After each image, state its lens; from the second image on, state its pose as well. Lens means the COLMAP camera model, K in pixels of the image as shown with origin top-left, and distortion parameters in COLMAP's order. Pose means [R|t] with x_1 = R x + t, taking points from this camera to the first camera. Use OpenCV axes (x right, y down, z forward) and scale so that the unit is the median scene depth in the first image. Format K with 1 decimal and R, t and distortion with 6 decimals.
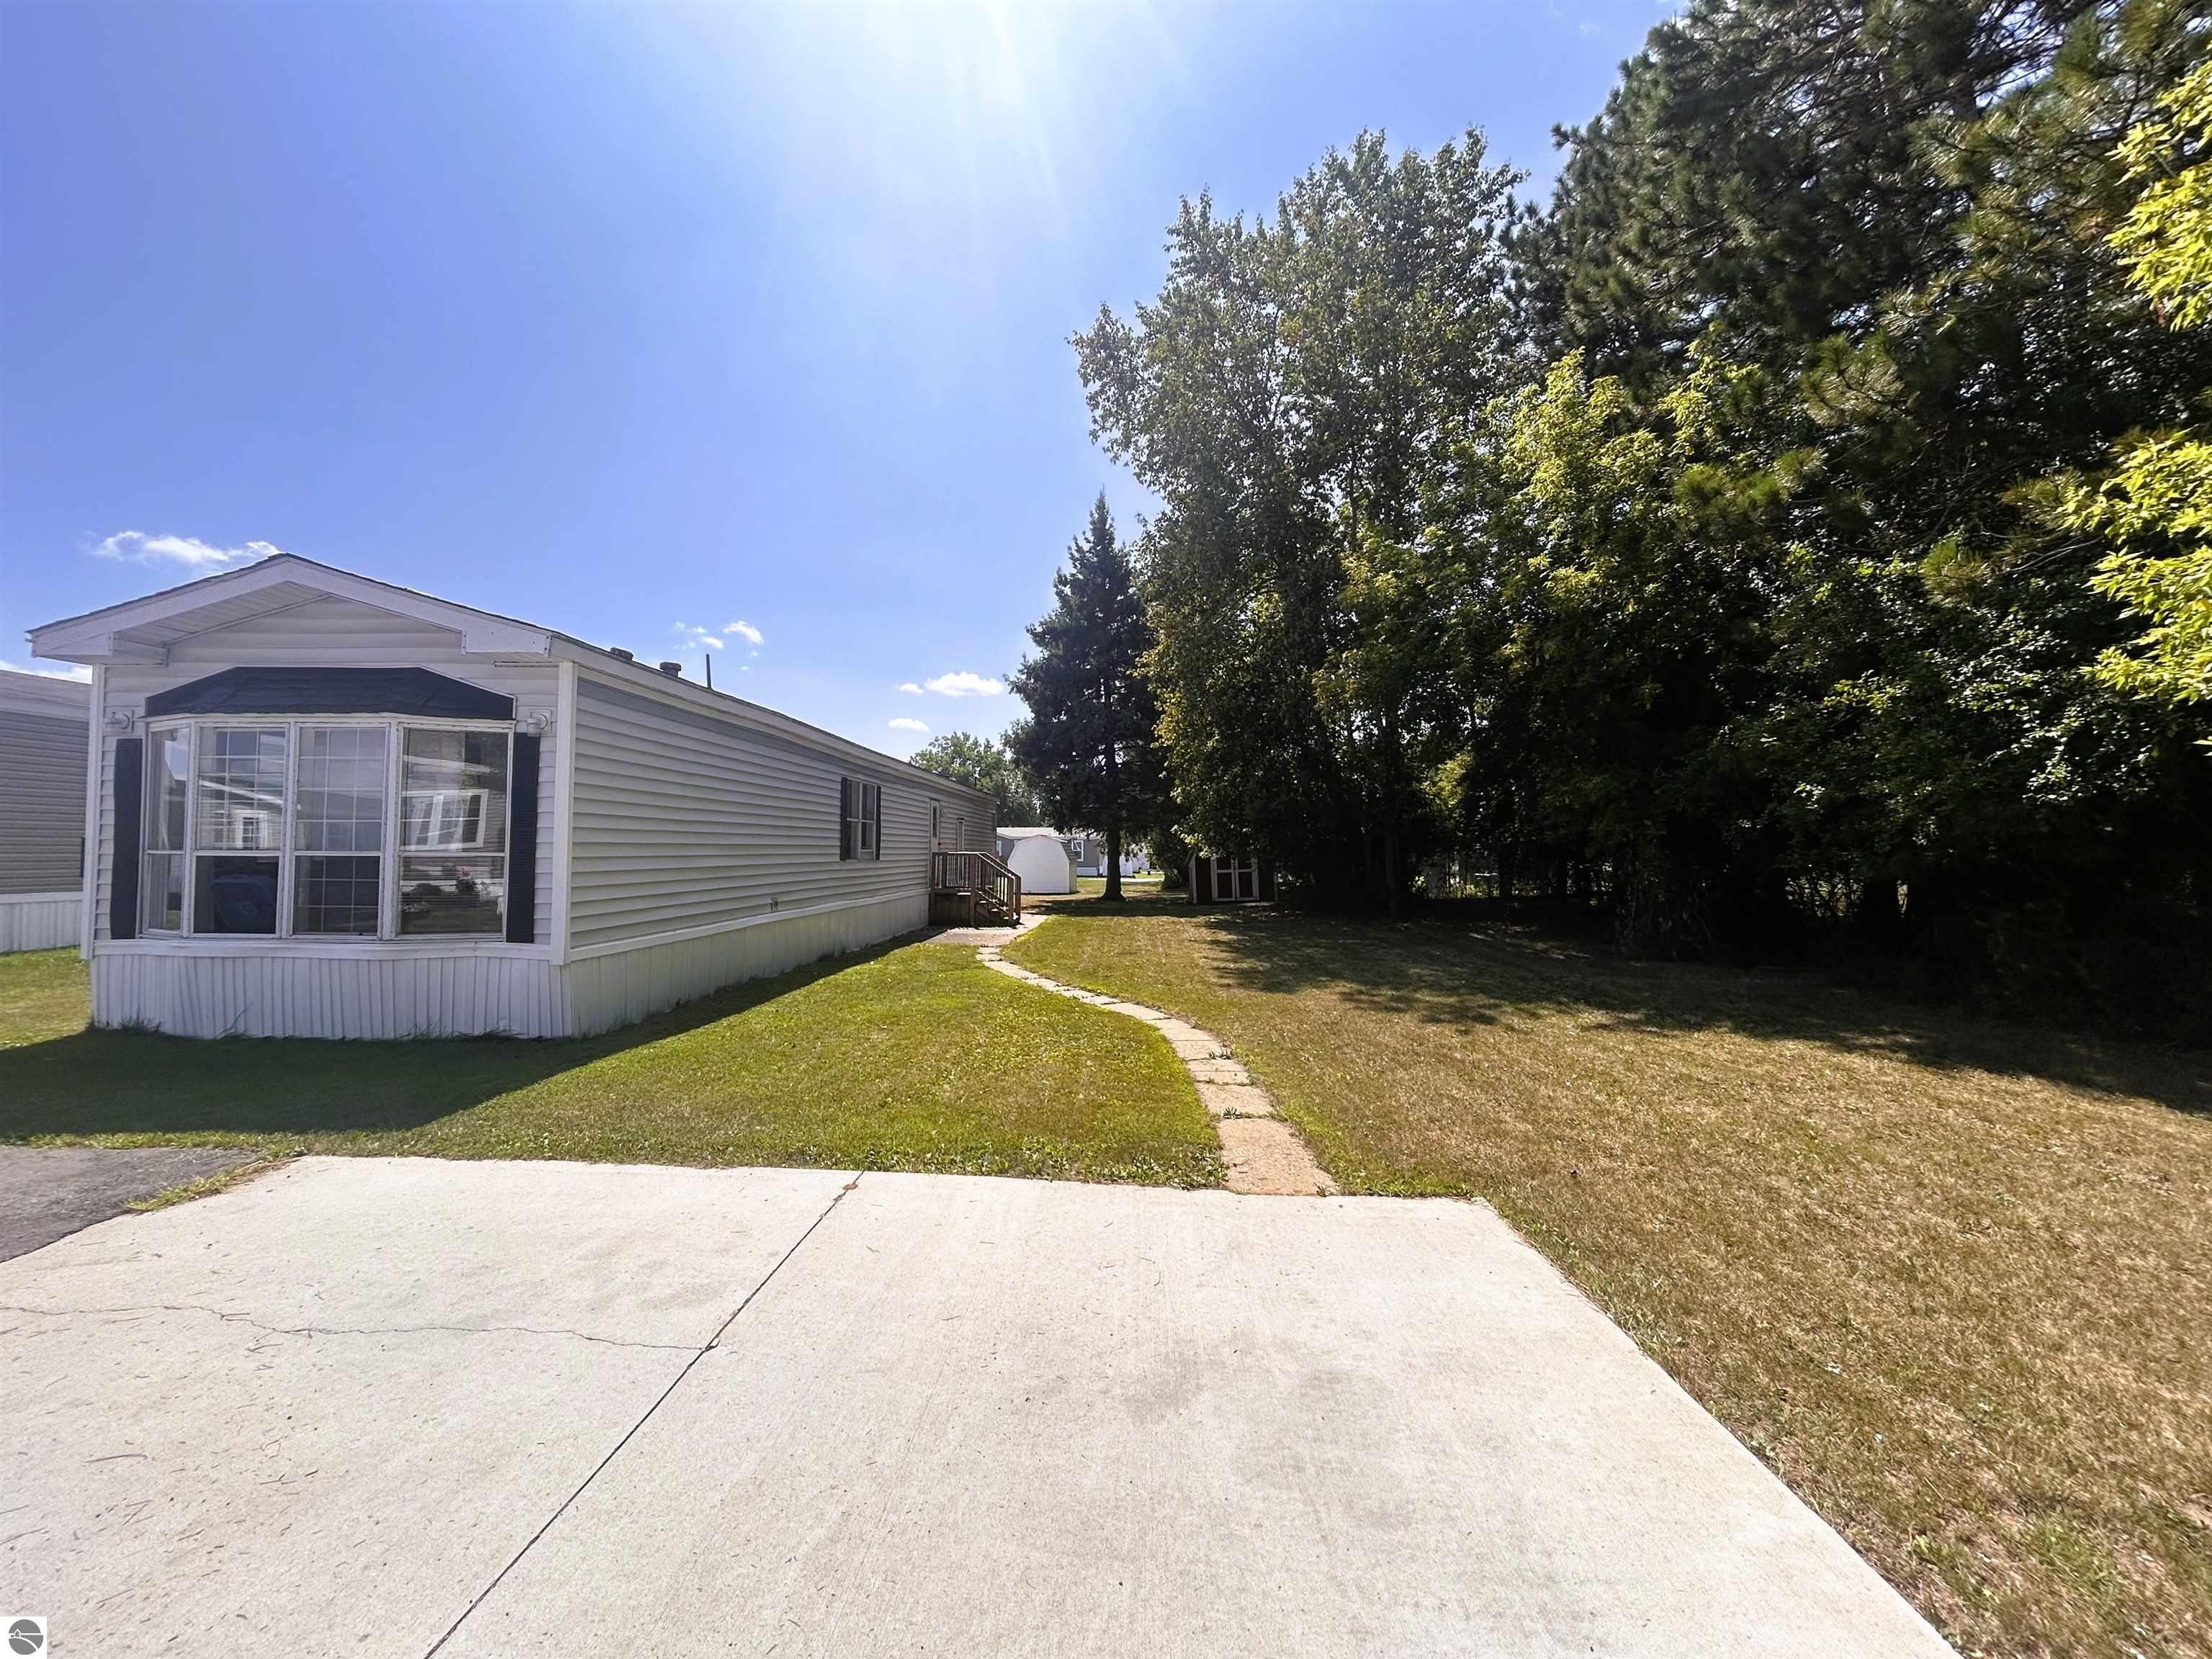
lens RADIAL K [[888.1, 0, 1106.9], [0, 888.1, 836.4], [0, 0, 1]] dist [0.000538, 0.000023]
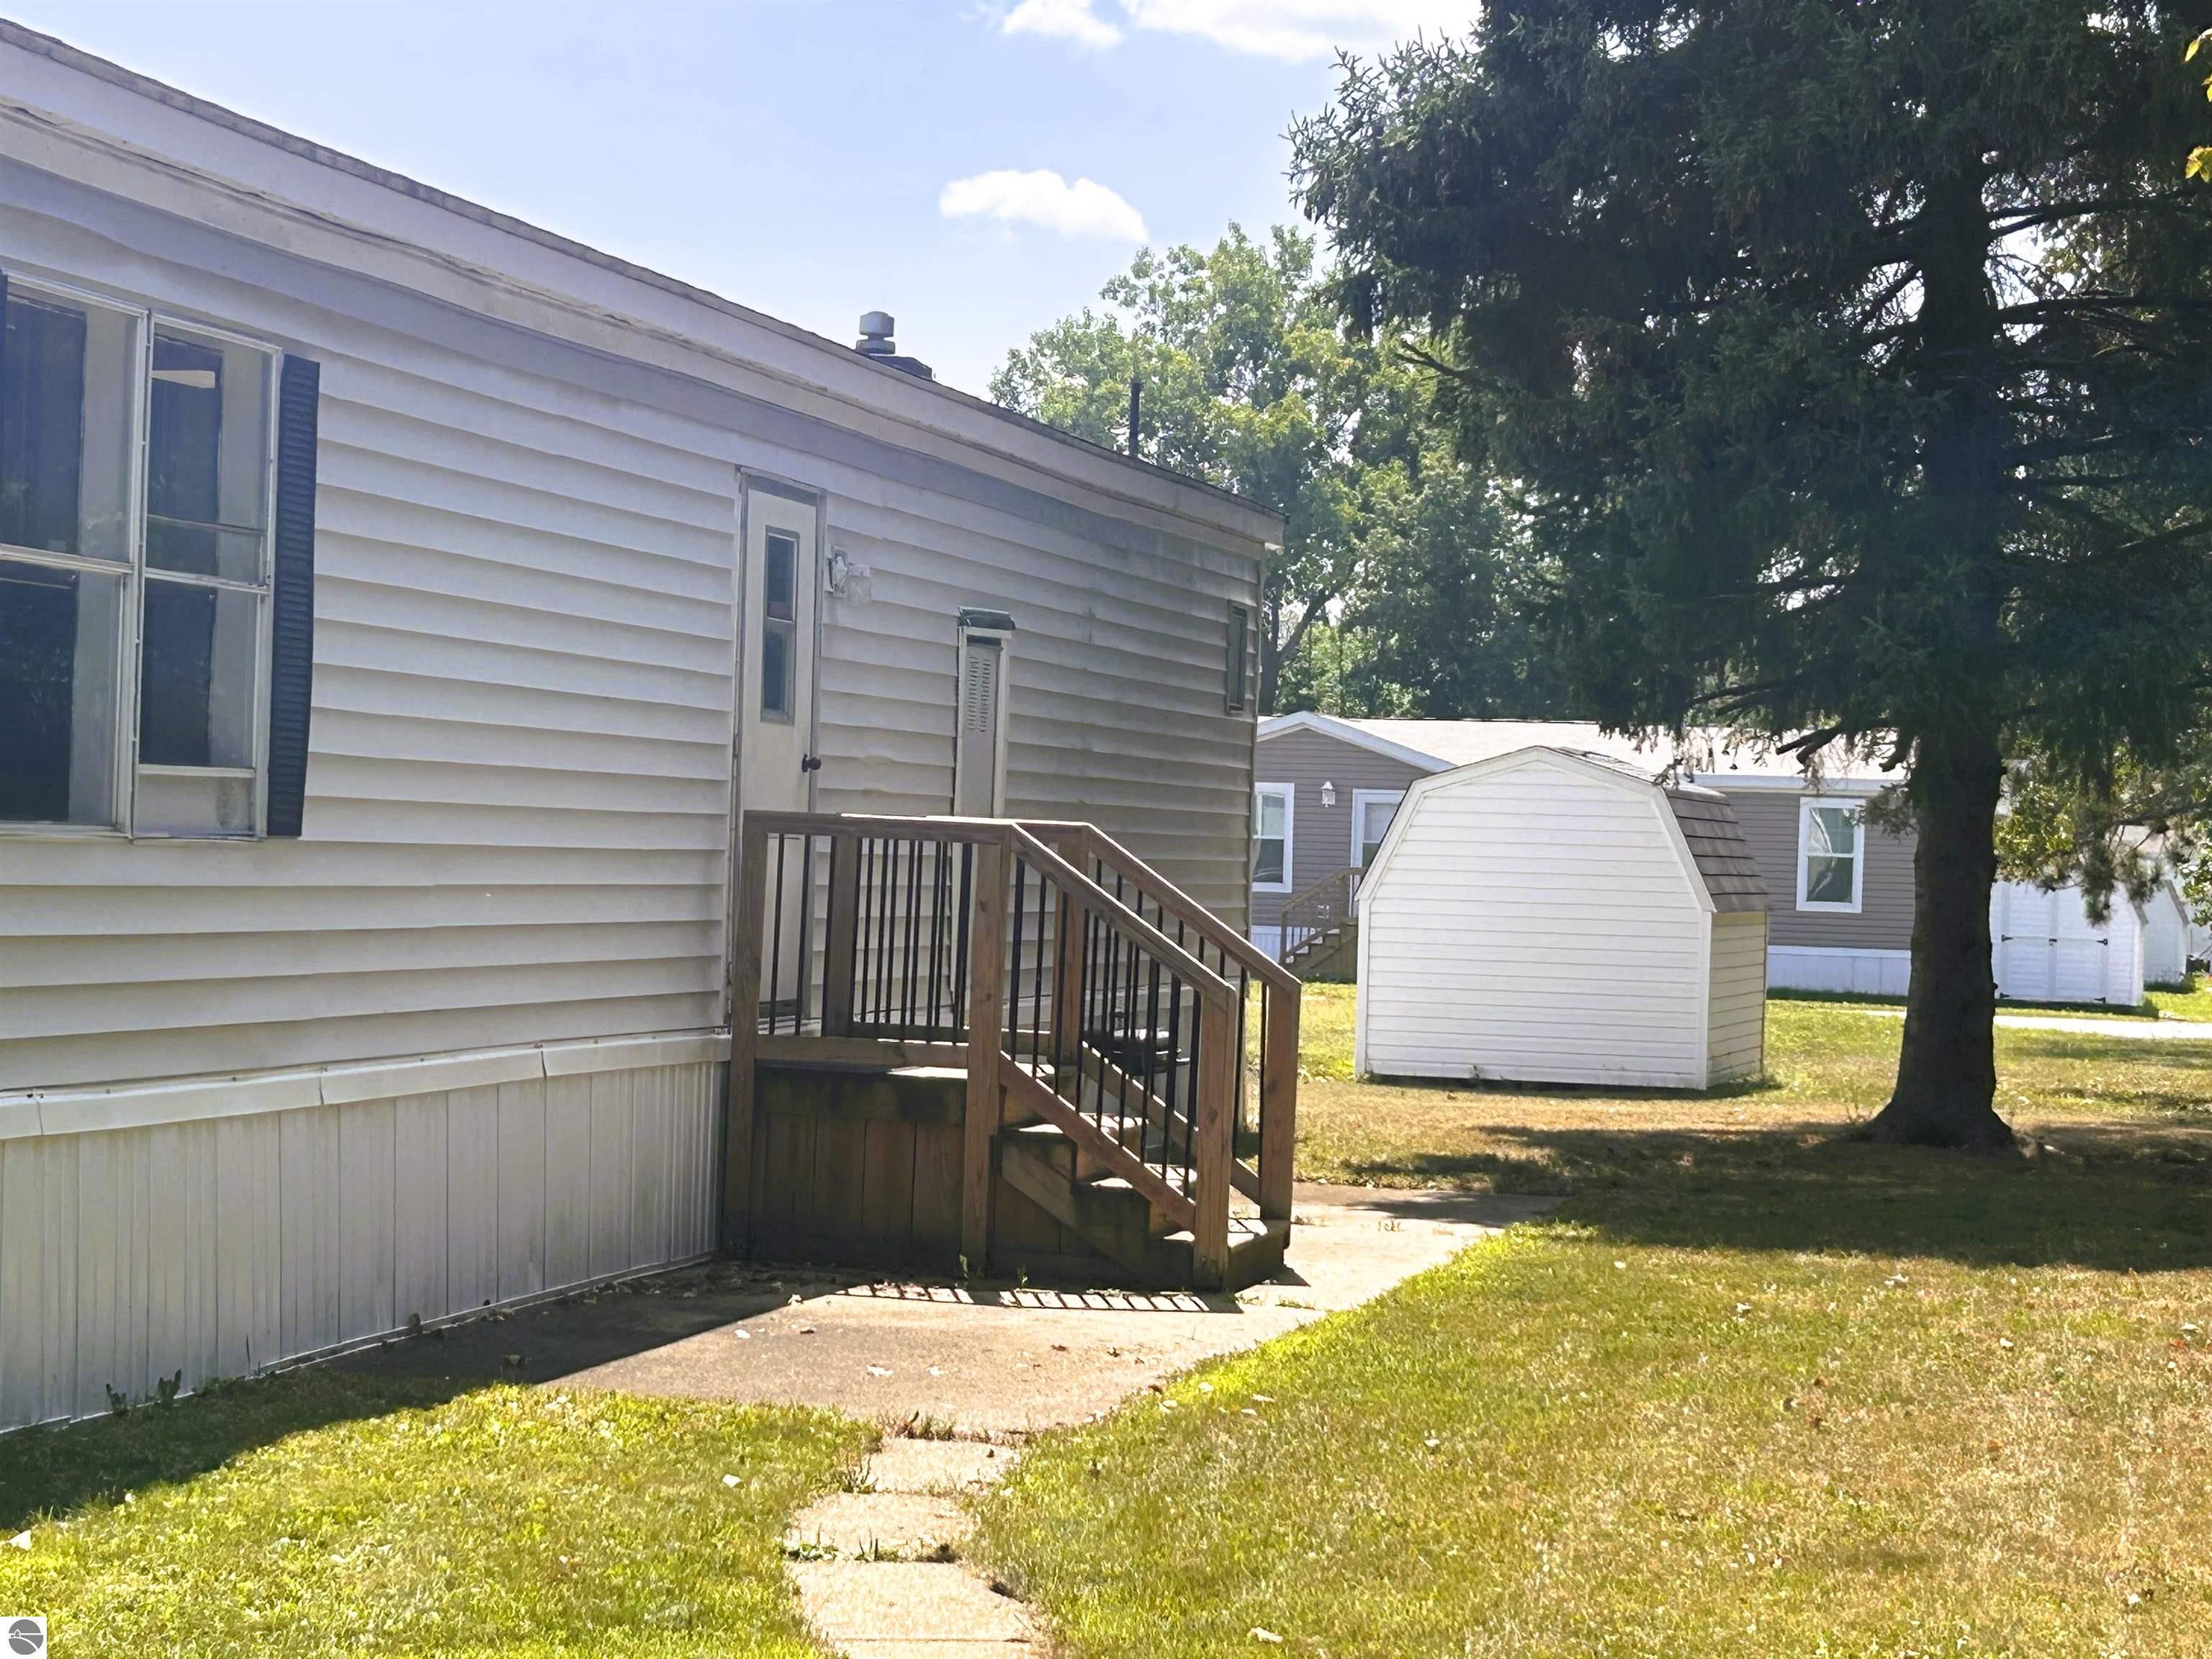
lens RADIAL K [[4556.7, 0, 1059.7], [0, 4556.7, 869.5], [0, 0, 1]] dist [0.156603, 0.000000]
pose [[0.977526, 0.030902, -0.208538, 0.031731], [-0.026750, 0.999384, 0.022705, 0.007678], [0.209112, -0.016617, 0.977751, 0.184742]]
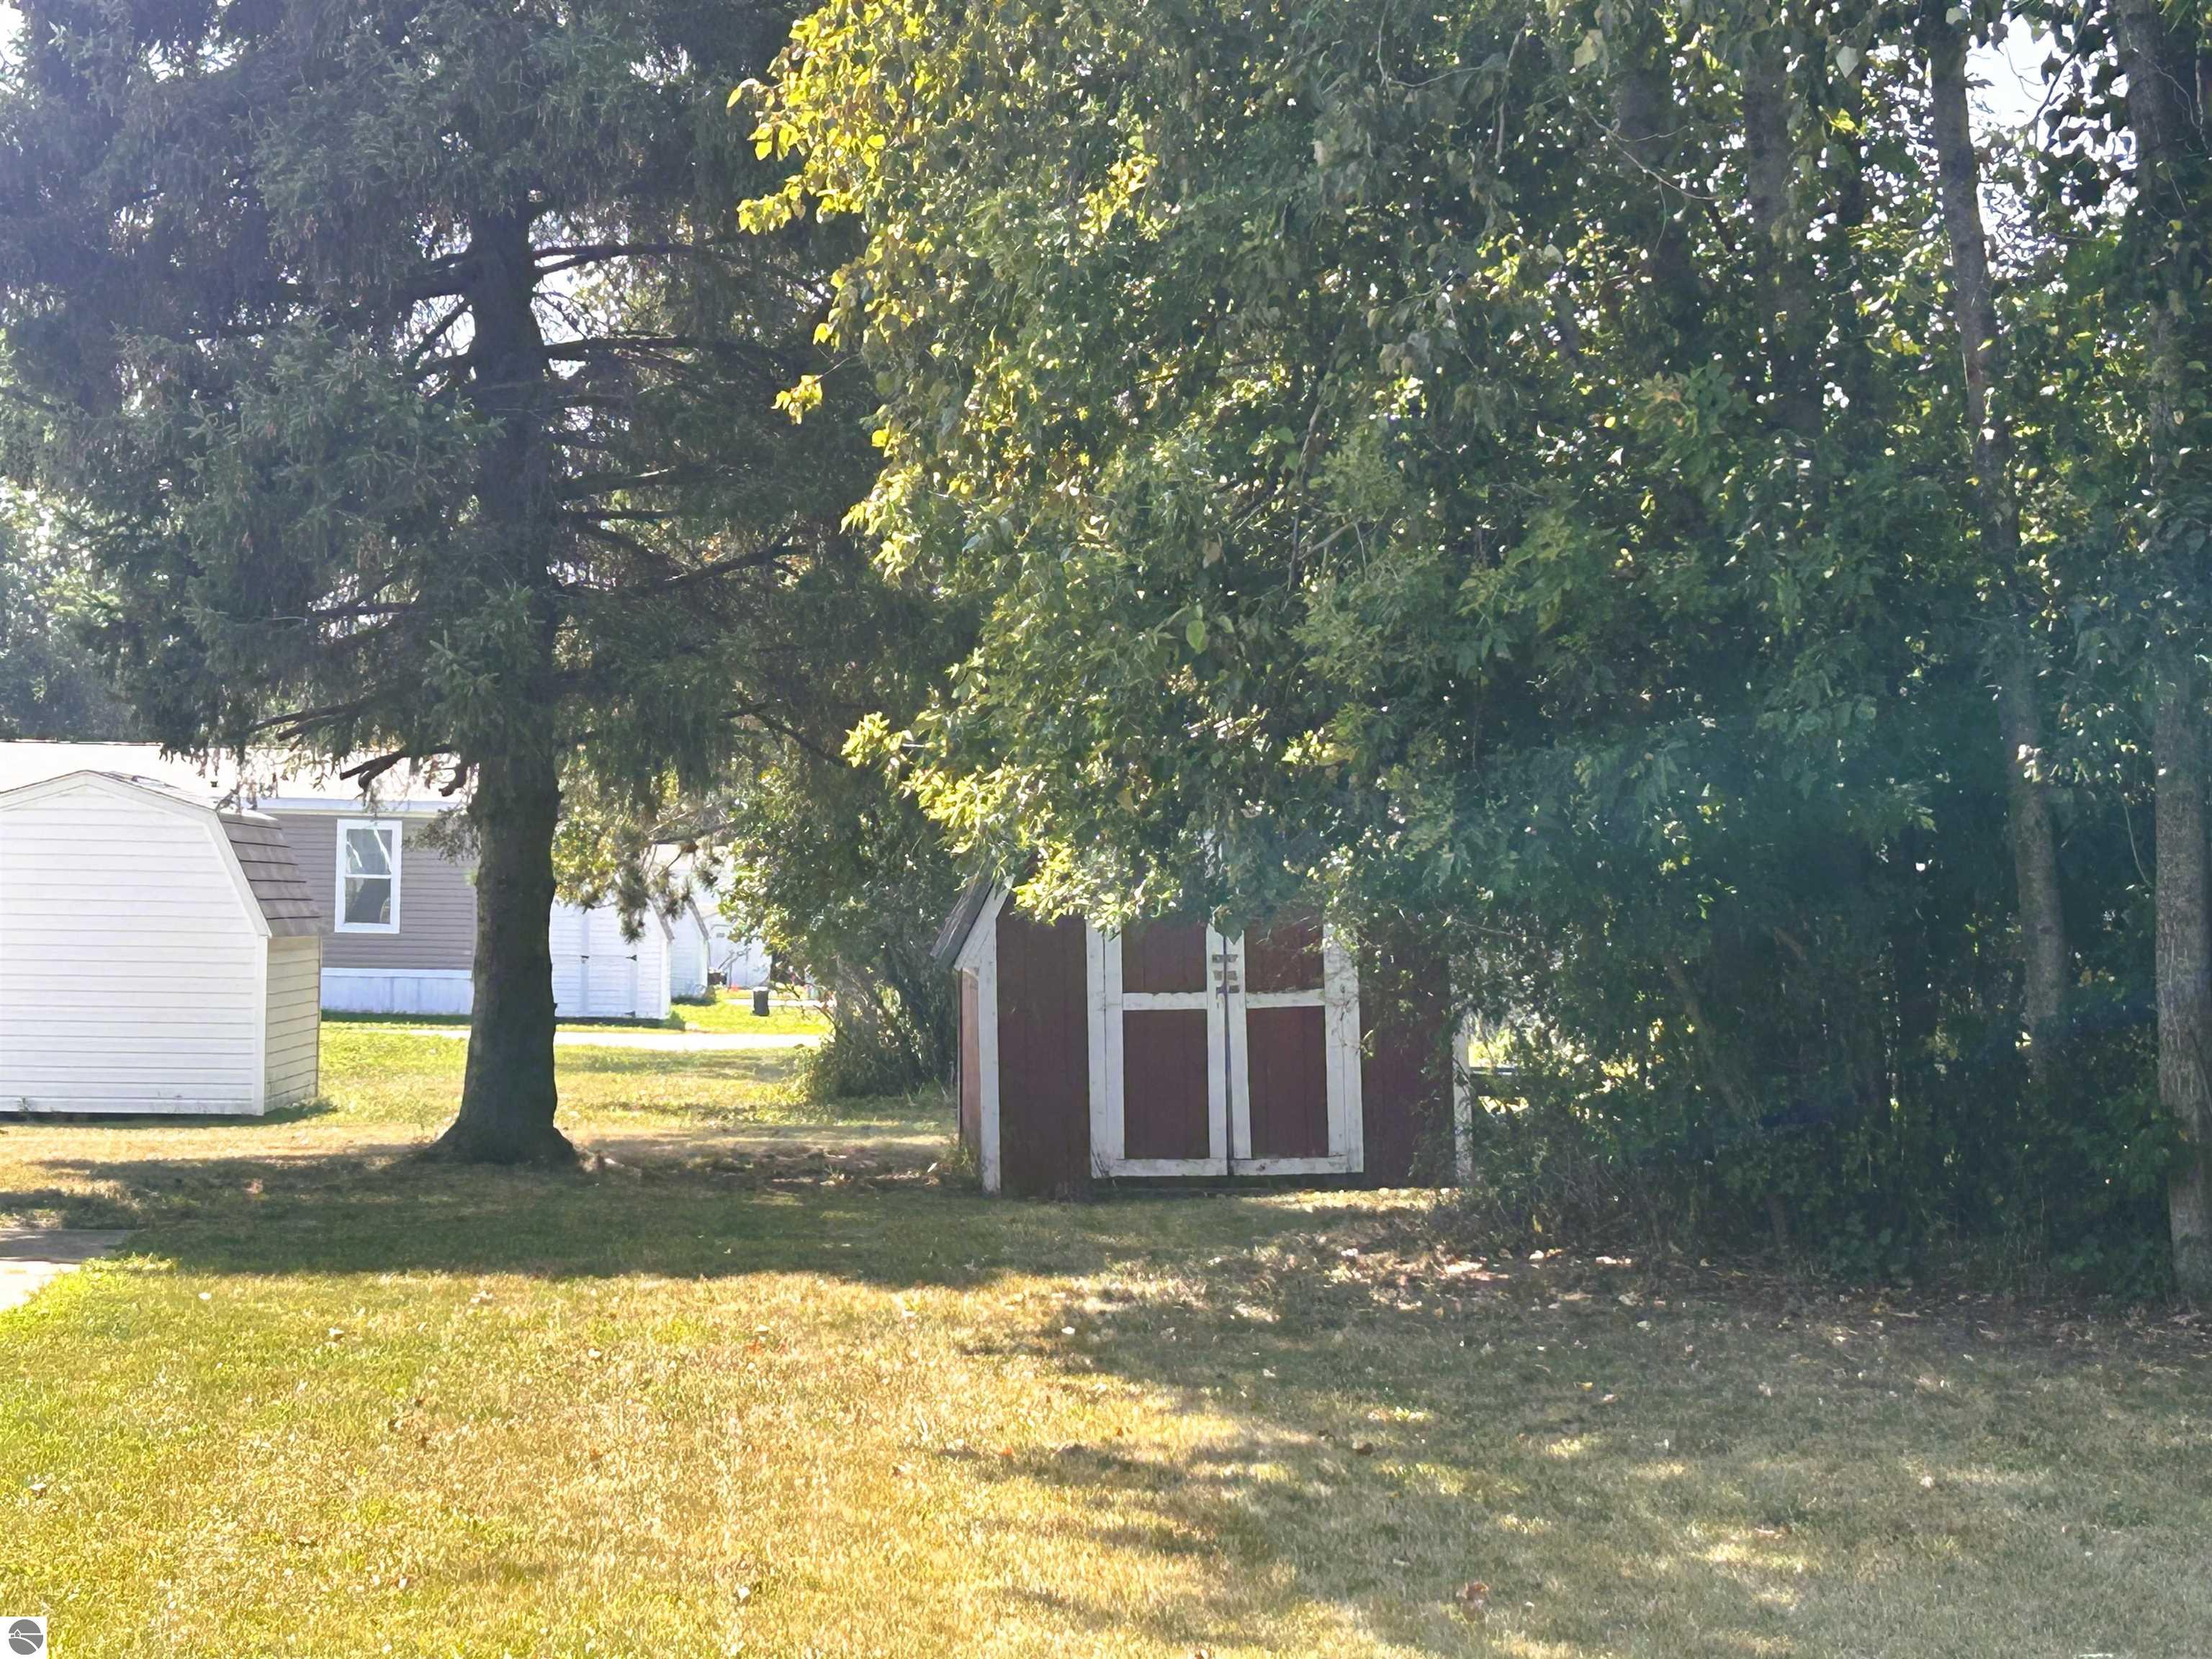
lens RADIAL K [[4556.7, 0, 1099.9], [0, 4556.7, 827.5], [0, 0, 1]] dist [0.156603, 0.000000]
pose [[0.992828, 0.021658, 0.117575, 0.021618], [-0.021929, 0.999759, 0.001009, 0.006870], [-0.117525, -0.003580, 0.993063, 0.176648]]
